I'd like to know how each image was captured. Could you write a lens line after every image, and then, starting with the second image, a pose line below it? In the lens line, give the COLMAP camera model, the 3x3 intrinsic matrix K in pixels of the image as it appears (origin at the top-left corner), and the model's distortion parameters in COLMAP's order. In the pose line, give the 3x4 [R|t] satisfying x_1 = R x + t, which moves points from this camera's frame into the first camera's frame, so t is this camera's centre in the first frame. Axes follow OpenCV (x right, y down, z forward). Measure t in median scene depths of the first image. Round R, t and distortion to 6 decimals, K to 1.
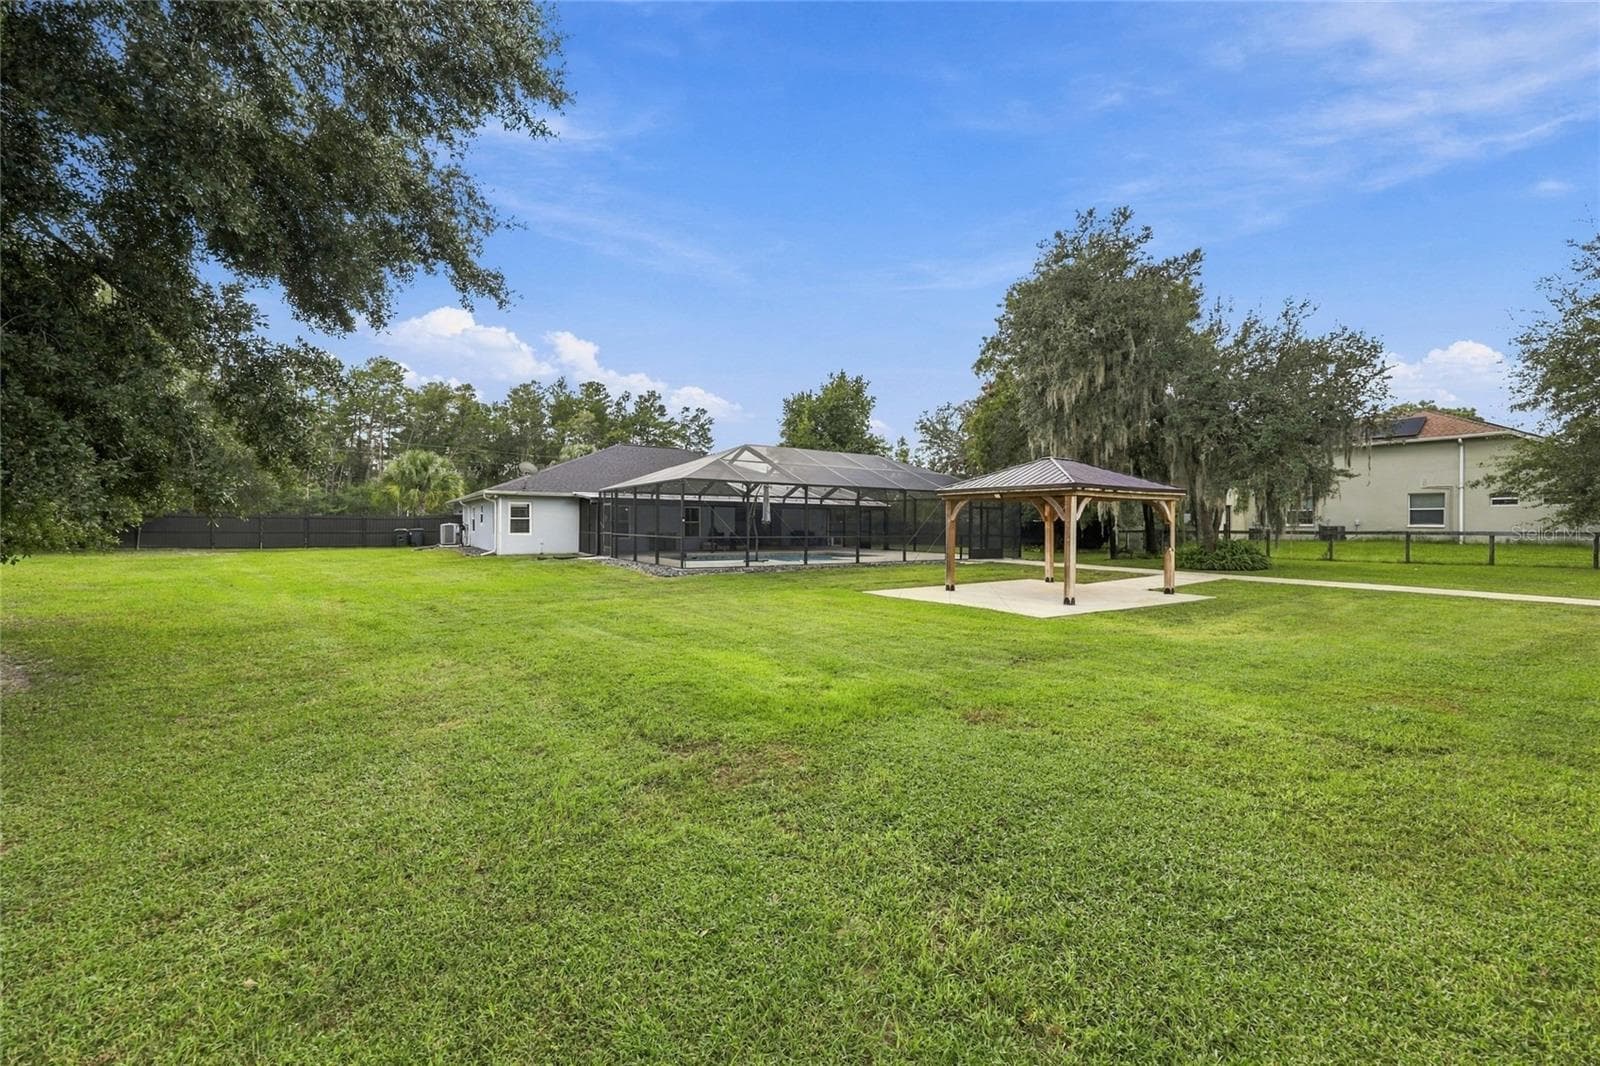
lens RADIAL K [[645.0, 0, 797.3], [0, 645.0, 526.1], [0, 0, 1]] dist [0.000006, 0.000146]
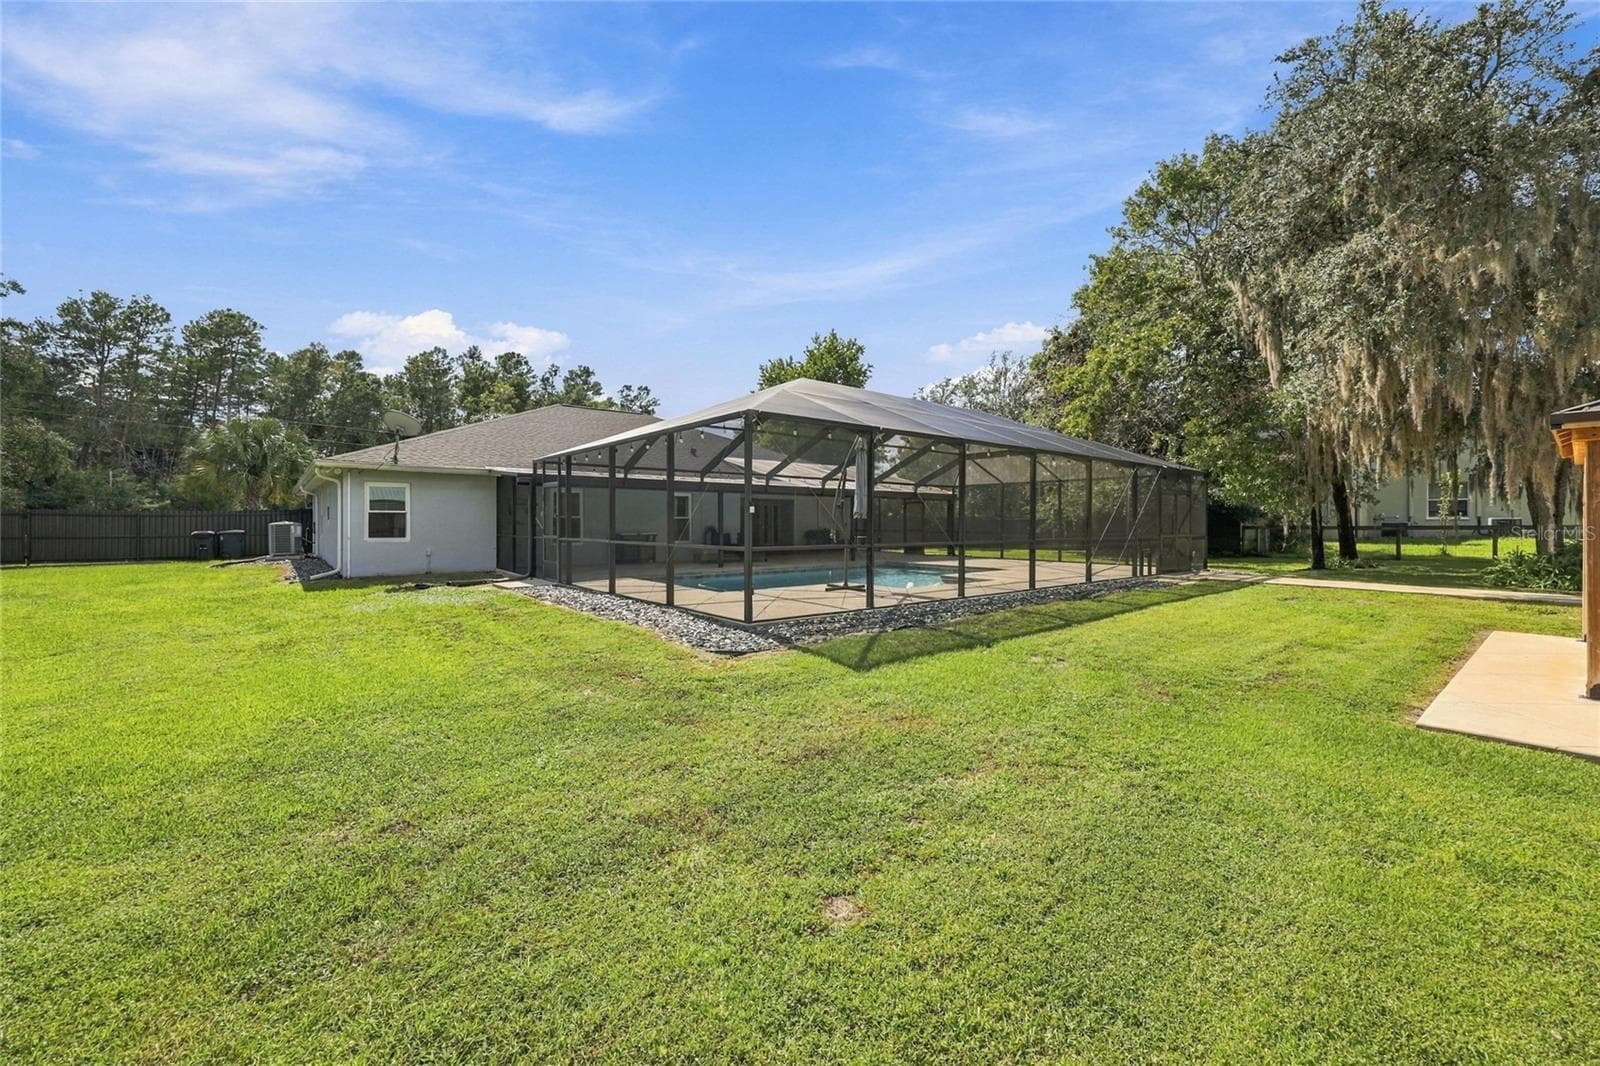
lens RADIAL K [[645.0, 0, 797.3], [0, 645.0, 526.1], [0, 0, 1]] dist [0.000006, 0.000146]
pose [[0.994045, -0.007071, 0.108737, -0.051146], [0.006610, 0.999968, 0.004598, -0.000206], [-0.108766, -0.003852, 0.994060, 0.155064]]
